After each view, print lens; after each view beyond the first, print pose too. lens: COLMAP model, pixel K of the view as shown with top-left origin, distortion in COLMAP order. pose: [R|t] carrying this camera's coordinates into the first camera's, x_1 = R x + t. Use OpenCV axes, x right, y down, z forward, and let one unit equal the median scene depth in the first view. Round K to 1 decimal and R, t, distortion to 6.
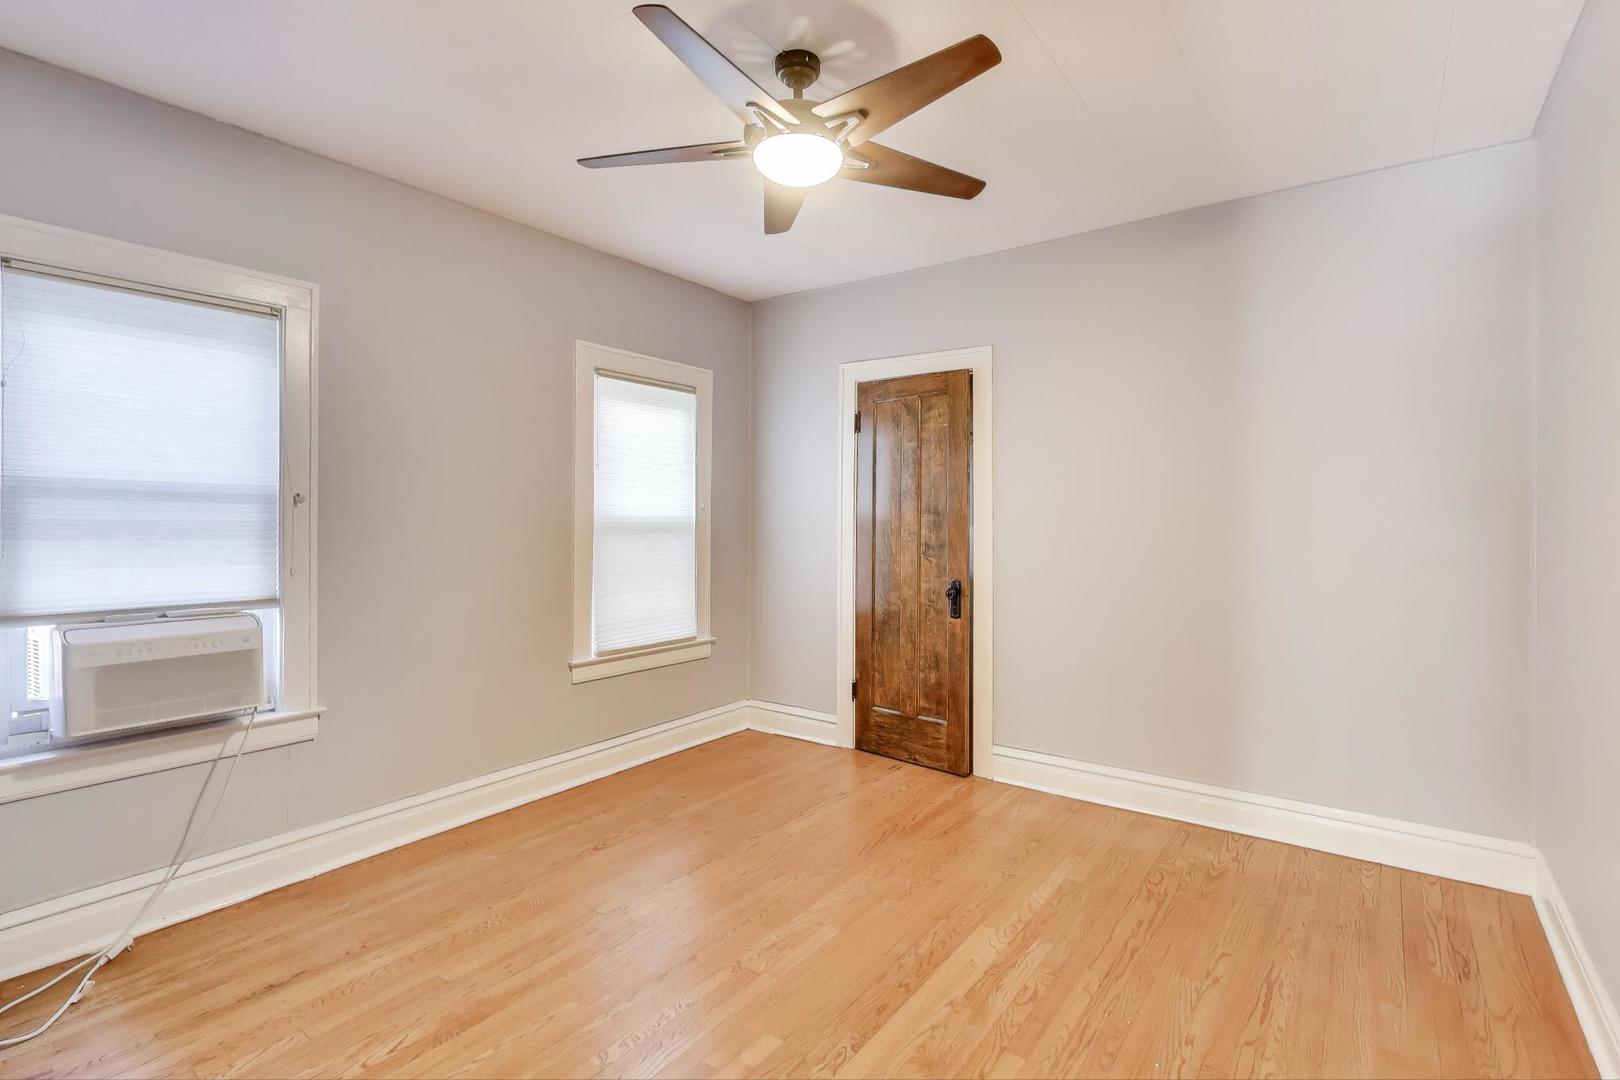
lens RADIAL K [[754.8, 0, 852.7], [0, 754.8, 511.8], [0, 0, 1]] dist [-0.003014, -0.000603]
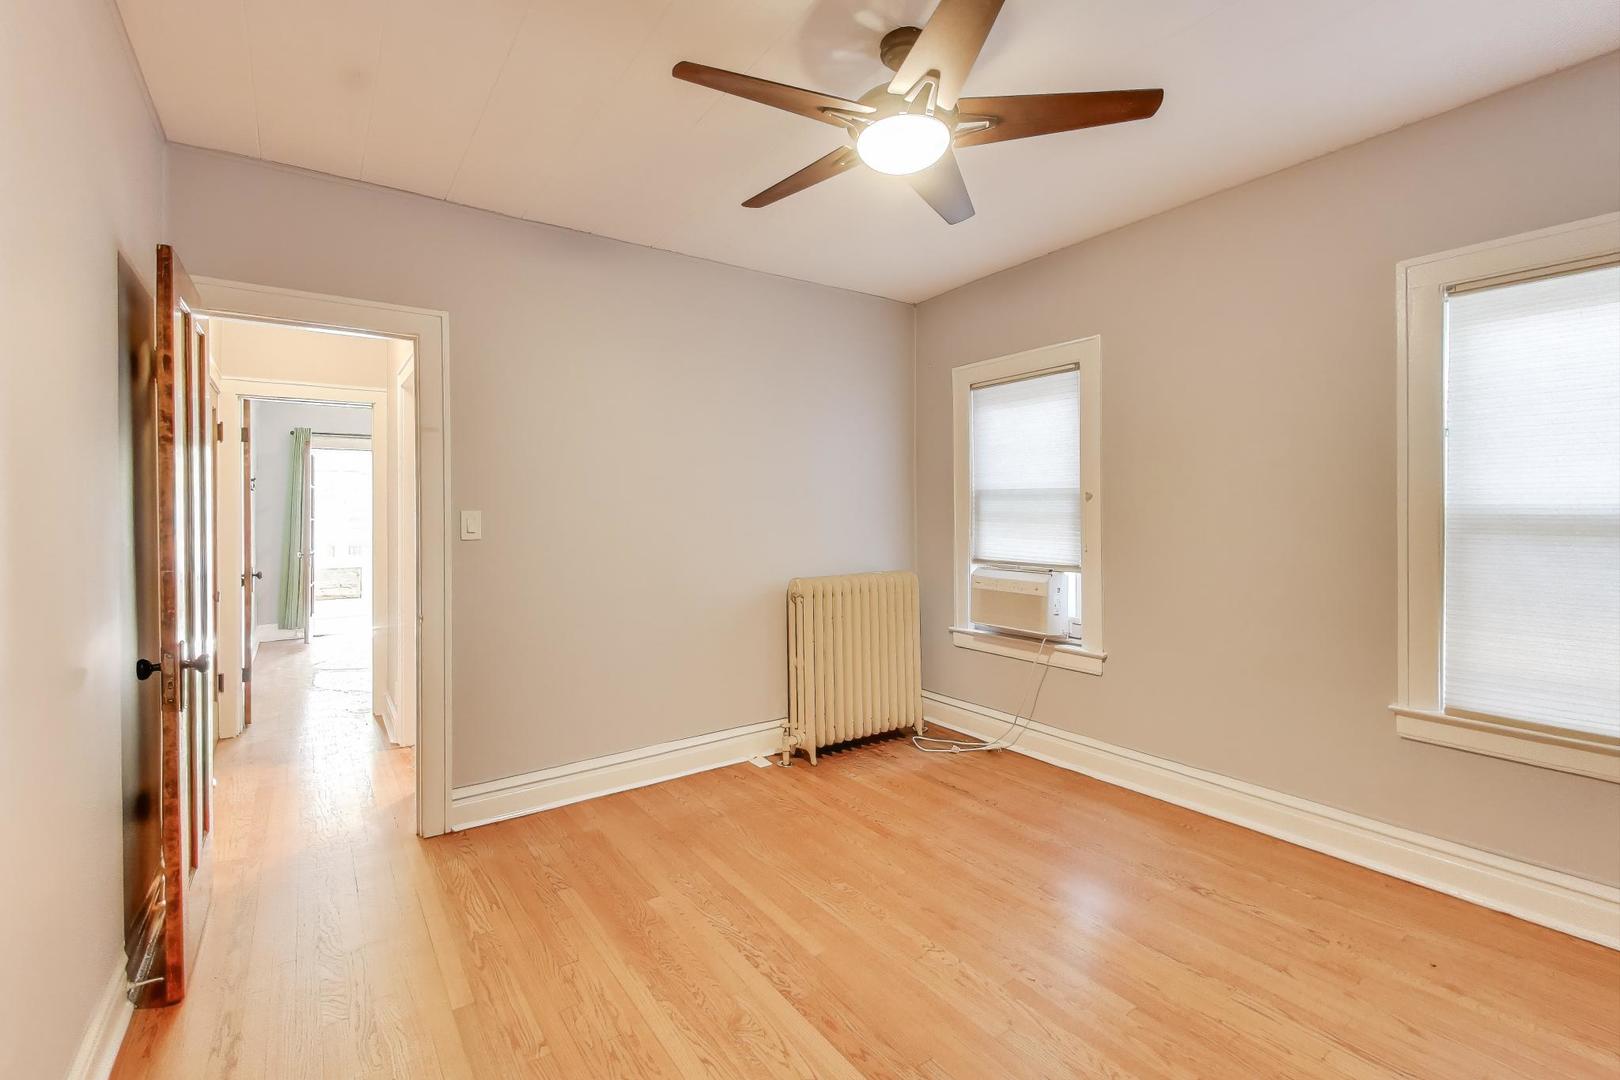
lens RADIAL K [[743.1, 0, 805.8], [0, 743.1, 511.3], [0, 0, 1]] dist [0.048269, -0.000297]
pose [[-0.343101, 0.002864, -0.939294, 0.732431], [0.012046, 0.999927, -0.001352, 0.006770], [0.939221, -0.011779, -0.343110, 1.006812]]
